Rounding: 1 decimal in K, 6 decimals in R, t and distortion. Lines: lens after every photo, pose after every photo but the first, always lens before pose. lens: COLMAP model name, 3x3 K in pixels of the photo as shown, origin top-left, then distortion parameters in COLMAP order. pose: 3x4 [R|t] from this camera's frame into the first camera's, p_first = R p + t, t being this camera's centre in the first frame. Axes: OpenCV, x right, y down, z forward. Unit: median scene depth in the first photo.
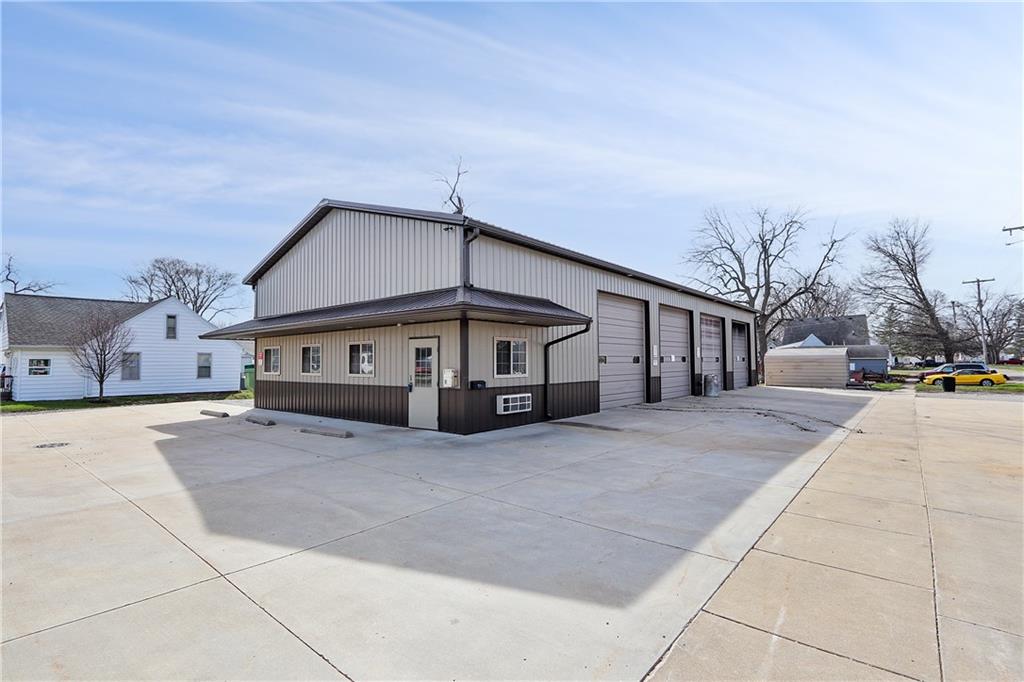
lens RADIAL K [[478.1, 0, 512.5], [0, 478.1, 344.5], [0, 0, 1]] dist [-0.015389, 0.002877]
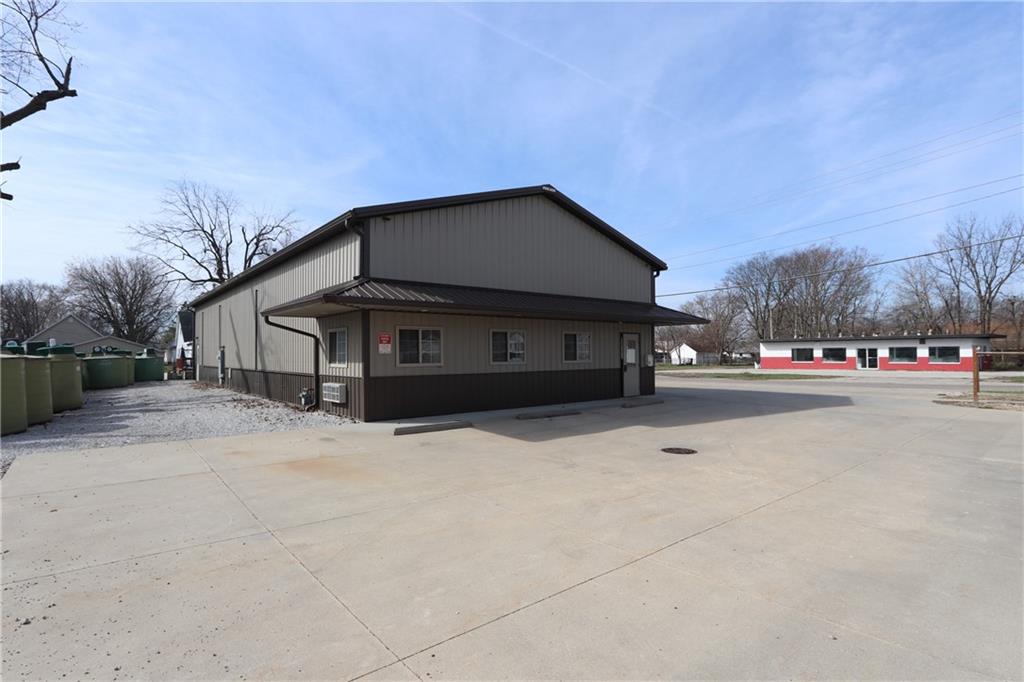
lens RADIAL K [[515.1, 0, 510.9], [0, 515.1, 343.8], [0, 0, 1]] dist [-0.002402, 0.000350]
pose [[0.184202, 0.021741, 0.982648, -0.877421], [-0.030658, 0.999396, -0.016364, 0.027130], [-0.982410, -0.027112, 0.184758, 0.524799]]
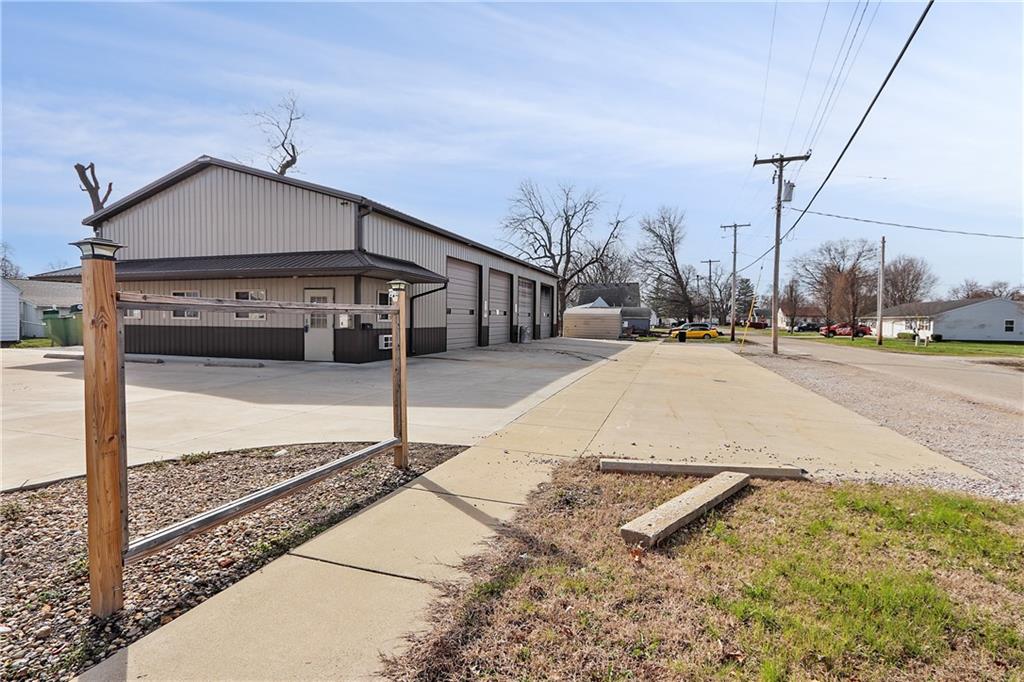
lens RADIAL K [[478.1, 0, 511.5], [0, 478.1, 340.2], [0, 0, 1]] dist [-0.015389, 0.002877]
pose [[0.929352, 0.000736, 0.369195, -0.087848], [-0.031343, 0.996545, 0.076911, 0.004189], [-0.367862, -0.083049, 0.926164, -0.171573]]
